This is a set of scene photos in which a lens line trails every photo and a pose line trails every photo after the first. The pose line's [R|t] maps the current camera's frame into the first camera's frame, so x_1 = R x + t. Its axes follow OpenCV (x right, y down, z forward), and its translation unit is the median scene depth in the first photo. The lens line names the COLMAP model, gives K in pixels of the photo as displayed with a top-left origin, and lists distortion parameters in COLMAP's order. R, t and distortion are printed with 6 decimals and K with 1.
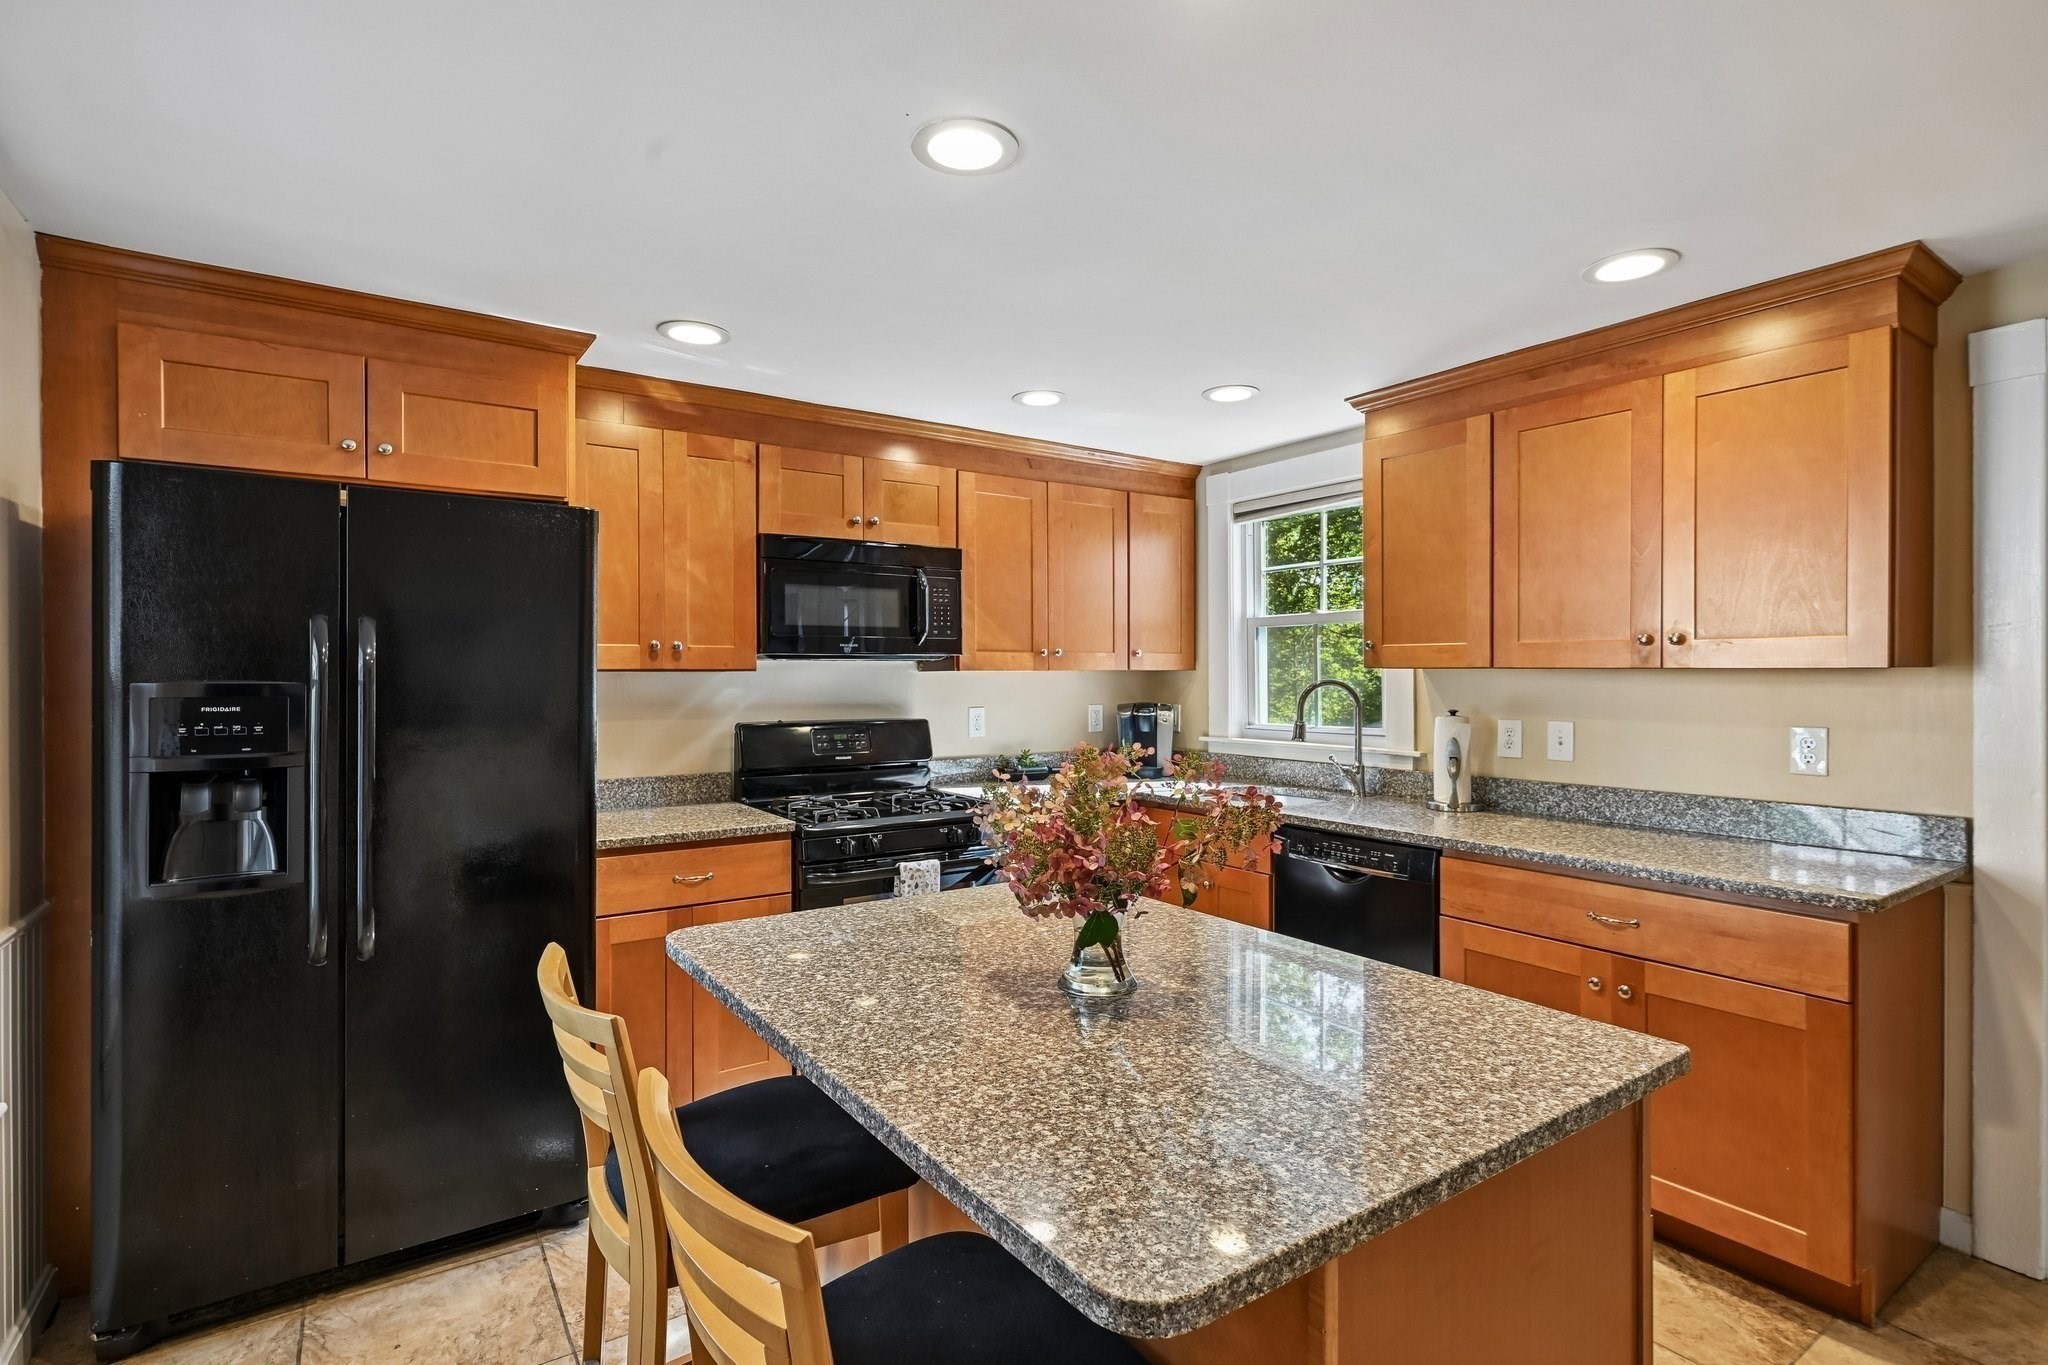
lens RADIAL K [[990.0, 0, 1021.2], [0, 990.0, 677.9], [0, 0, 1]] dist [0.001042, -0.000682]
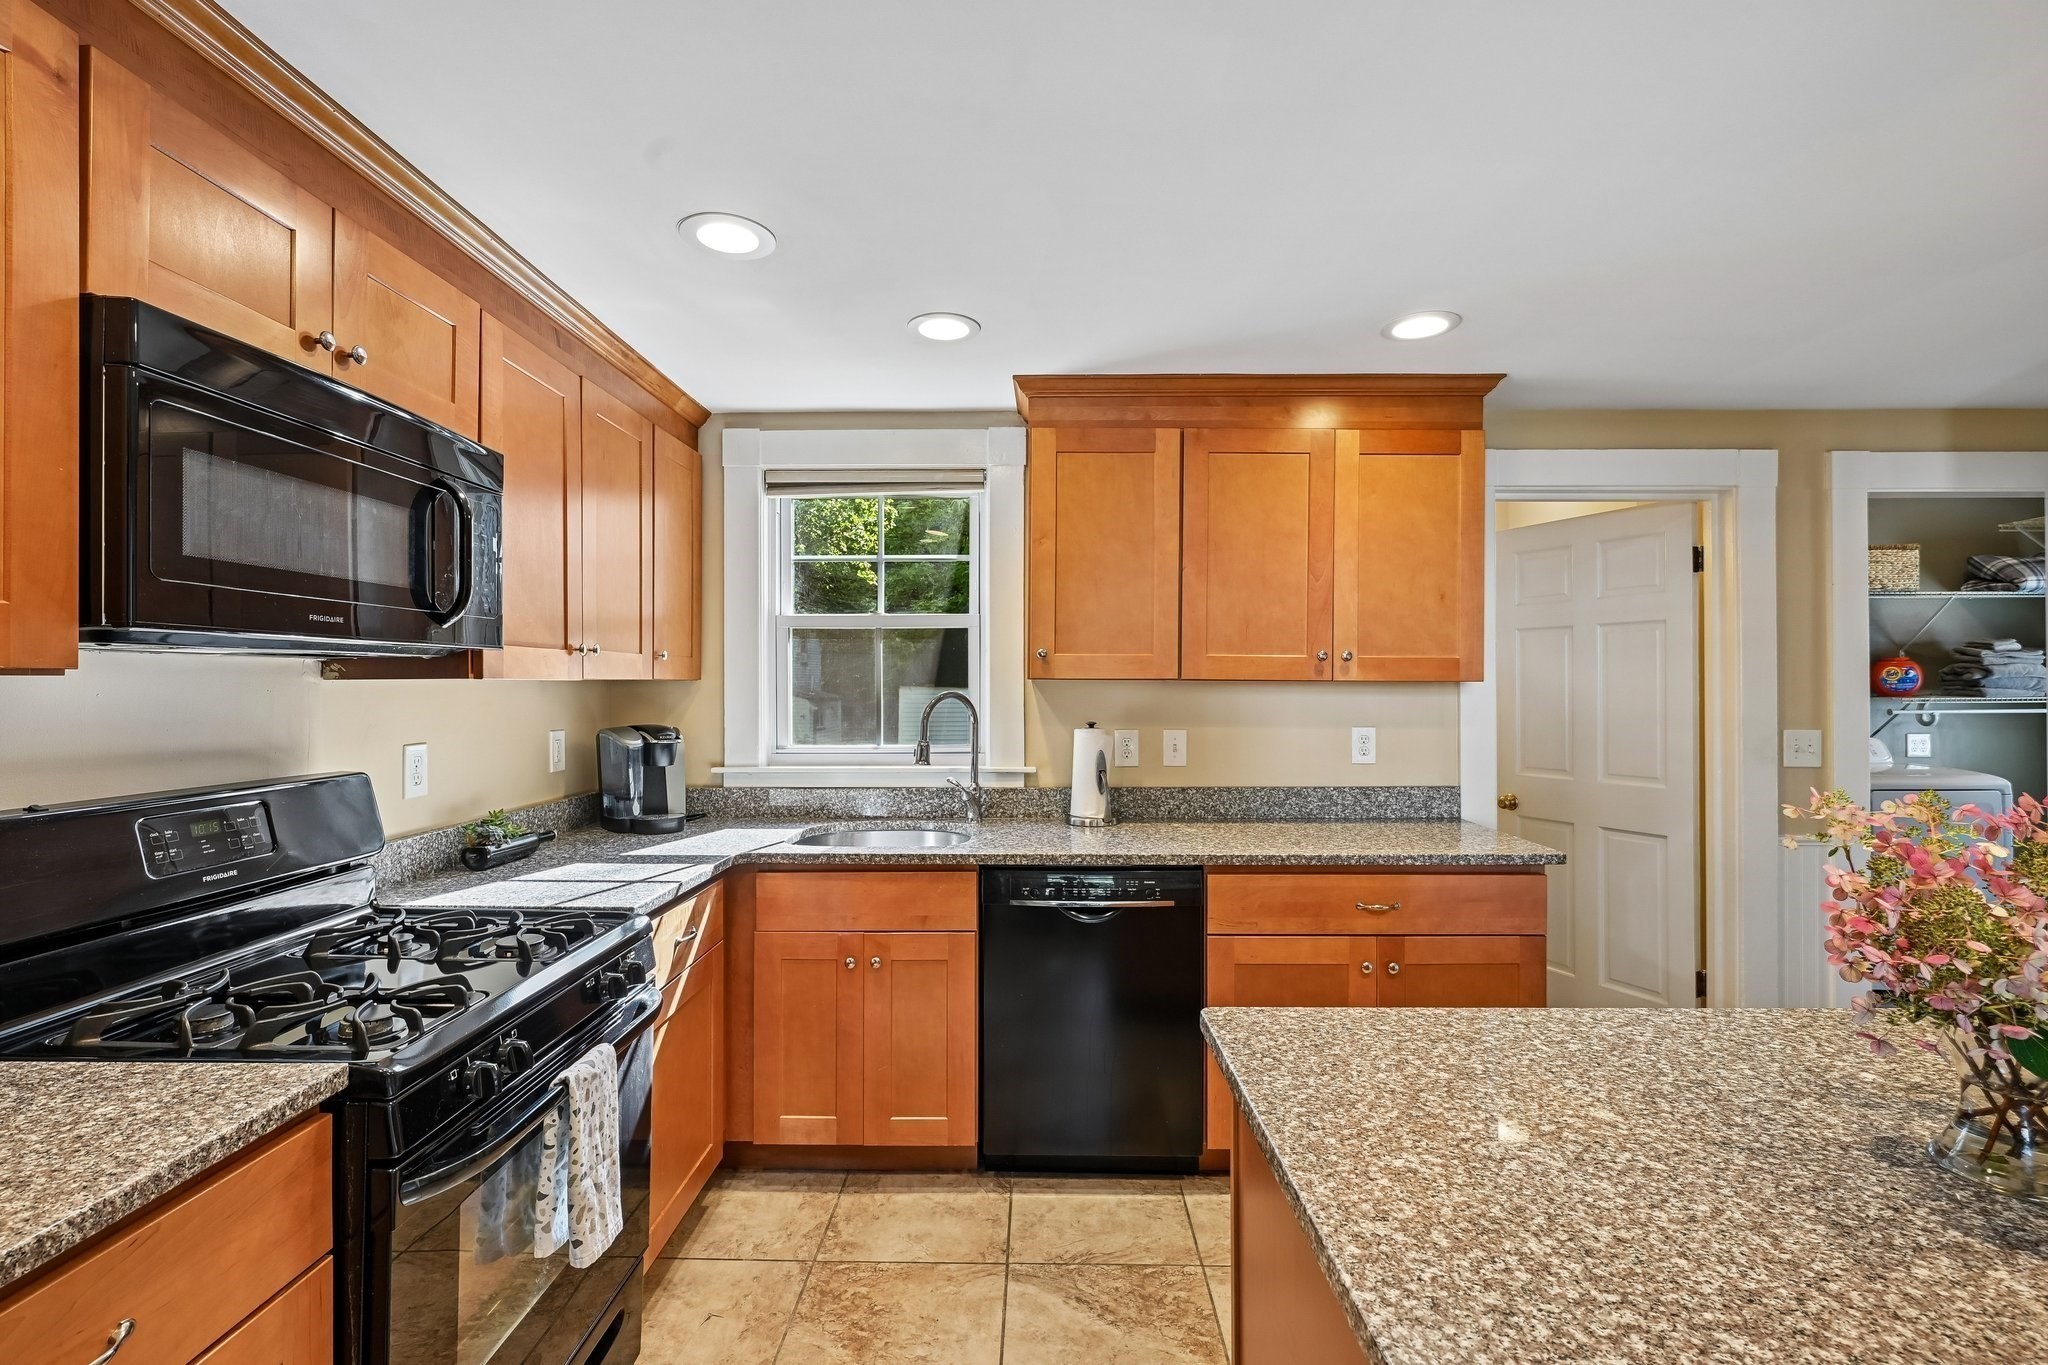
lens RADIAL K [[916.0, 0, 1012.1], [0, 916.0, 682.8], [0, 0, 1]] dist [0.001259, 0.000035]
pose [[0.571185, 0.003797, 0.820813, -0.352650], [0.002148, 0.999979, -0.006120, -0.001209], [-0.820819, 0.005259, 0.571164, 0.543604]]
